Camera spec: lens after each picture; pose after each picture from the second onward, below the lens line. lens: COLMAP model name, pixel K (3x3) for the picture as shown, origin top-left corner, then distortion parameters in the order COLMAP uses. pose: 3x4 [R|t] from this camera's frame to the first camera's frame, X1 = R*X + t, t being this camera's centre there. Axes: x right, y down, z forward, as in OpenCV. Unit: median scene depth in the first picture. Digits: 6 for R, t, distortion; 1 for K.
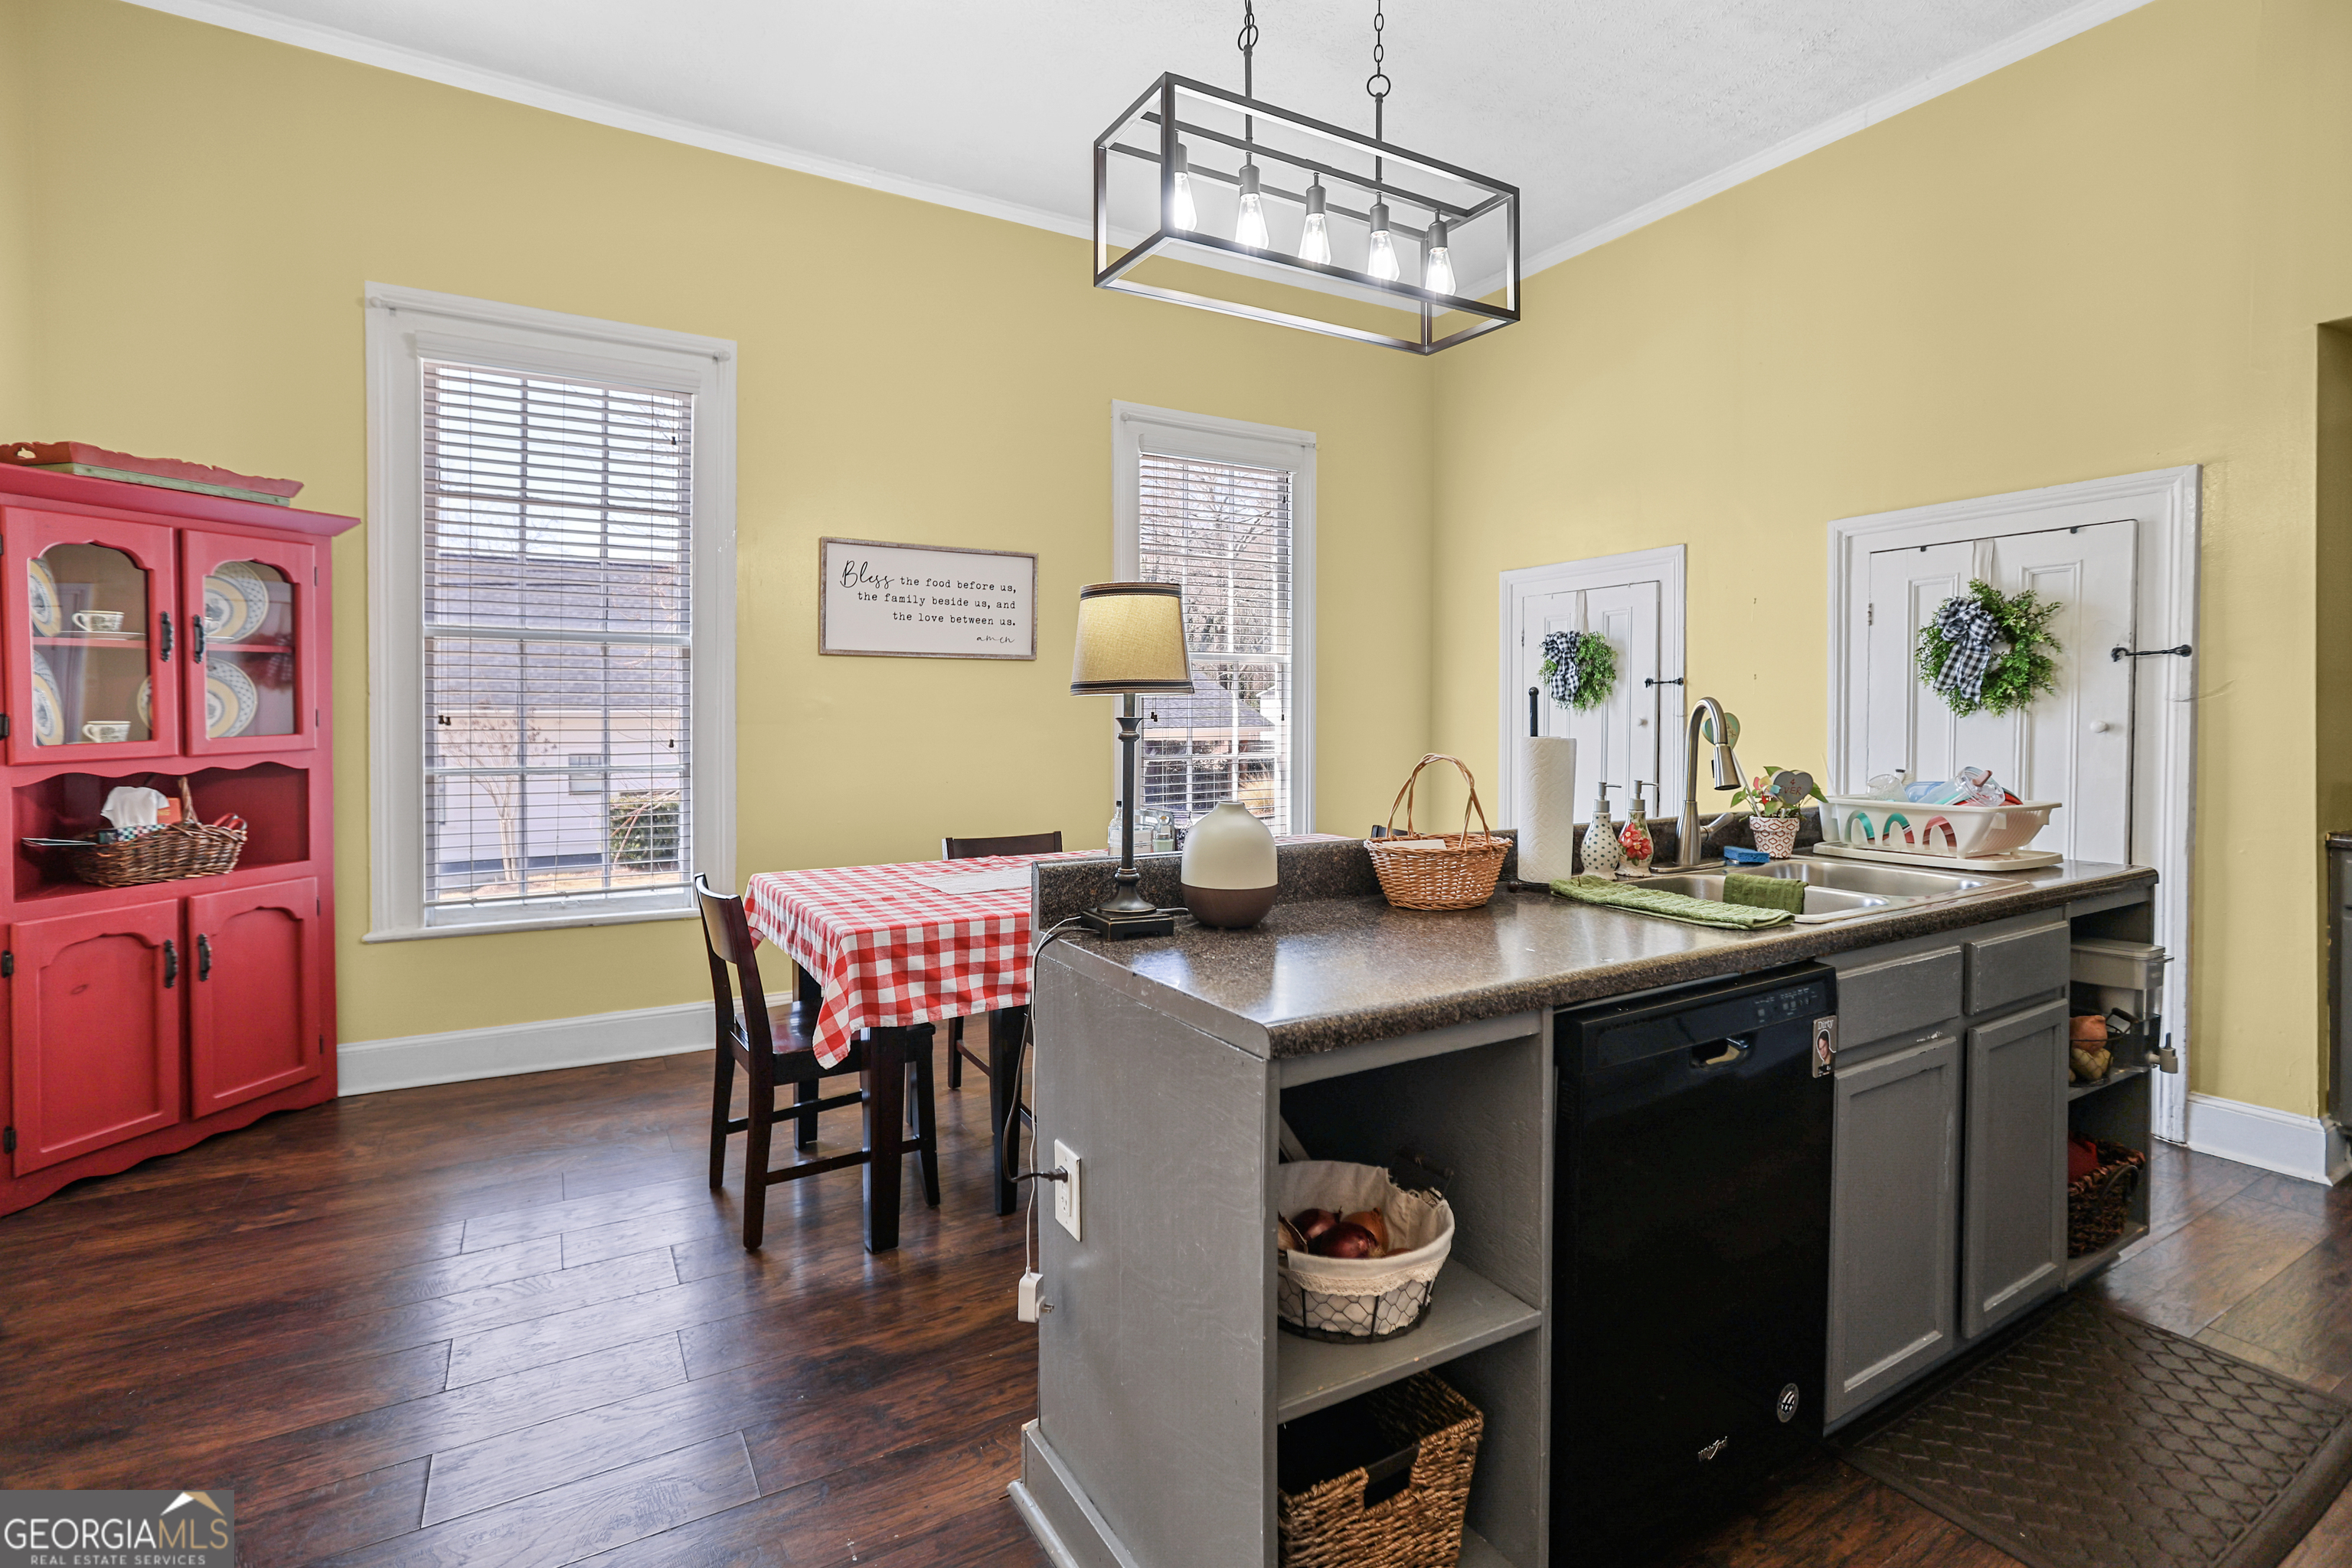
lens RADIAL K [[1094.9, 0, 1144.8], [0, 1094.9, 703.1], [0, 0, 1]] dist [-0.004496, -0.000339]
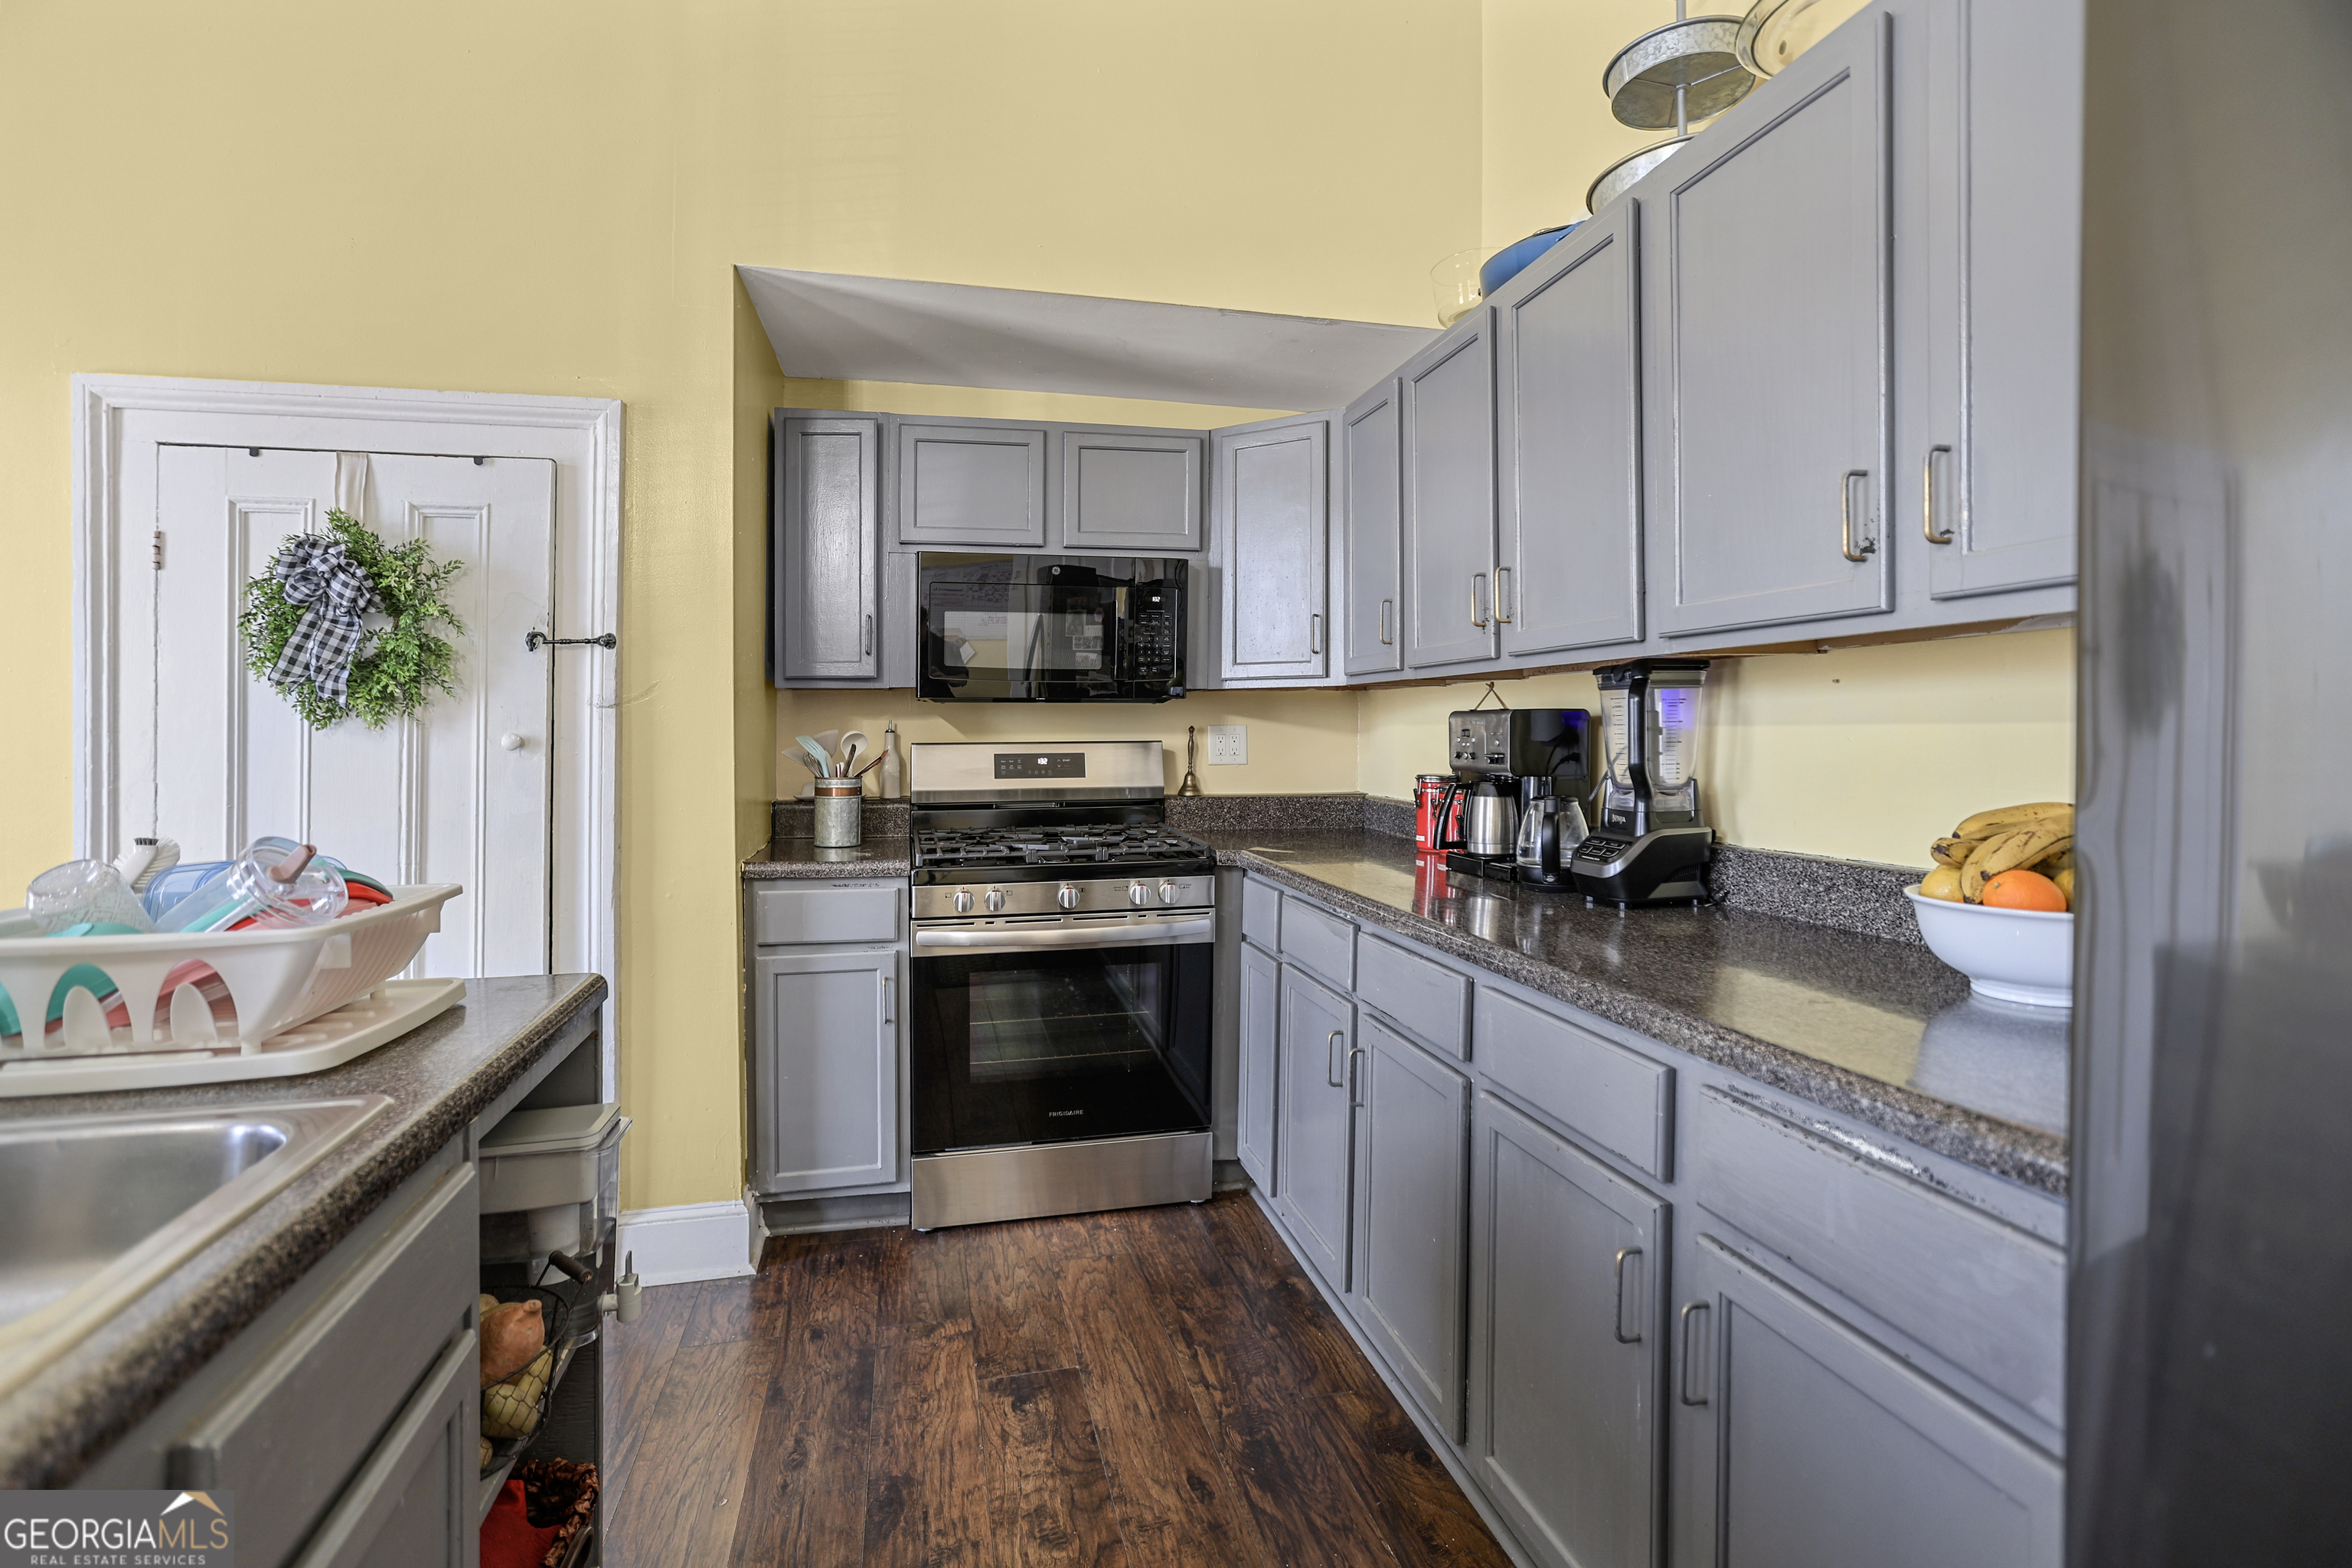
lens RADIAL K [[1072.9, 0, 1160.9], [0, 1072.9, 754.5], [0, 0, 1]] dist [-0.046320, 0.027039]
pose [[0.290393, -0.023570, 0.956617, 0.318583], [-0.008986, 0.999585, 0.027356, 0.006697], [-0.956865, -0.016541, 0.290061, 0.372678]]
